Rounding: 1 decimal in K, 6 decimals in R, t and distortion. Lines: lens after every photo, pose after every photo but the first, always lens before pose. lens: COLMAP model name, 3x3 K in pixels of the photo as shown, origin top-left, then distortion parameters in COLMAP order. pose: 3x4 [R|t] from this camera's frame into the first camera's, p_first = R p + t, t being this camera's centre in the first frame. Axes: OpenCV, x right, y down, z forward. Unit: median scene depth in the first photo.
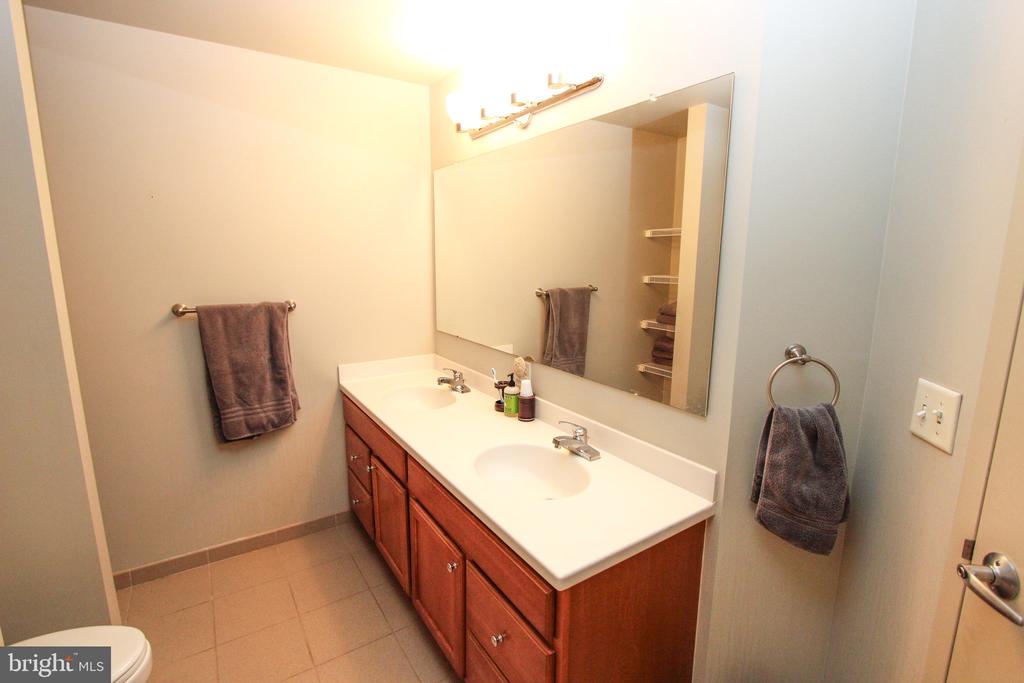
lens RADIAL K [[474.6, 0, 510.8], [0, 474.6, 337.5], [0, 0, 1]] dist [-0.017792, 0.001555]
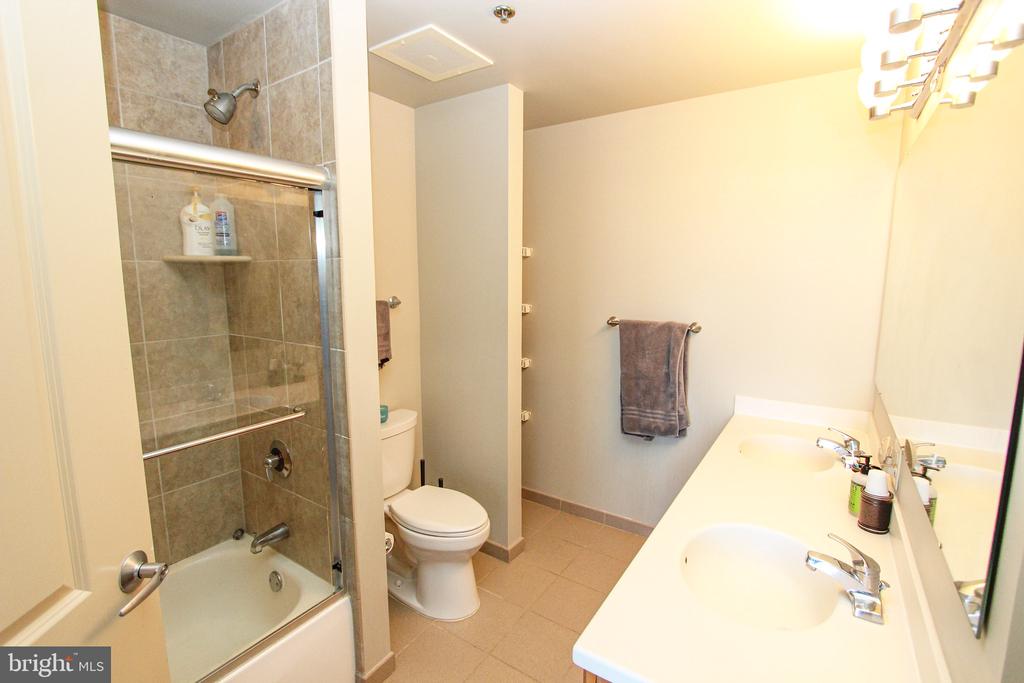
lens RADIAL K [[474.6, 0, 510.8], [0, 474.6, 337.5], [0, 0, 1]] dist [-0.017792, 0.001555]
pose [[0.376639, 0.117212, -0.918915, 0.369877], [-0.161479, 0.985083, 0.059466, -0.043935], [0.912177, 0.125988, 0.389948, 0.221781]]
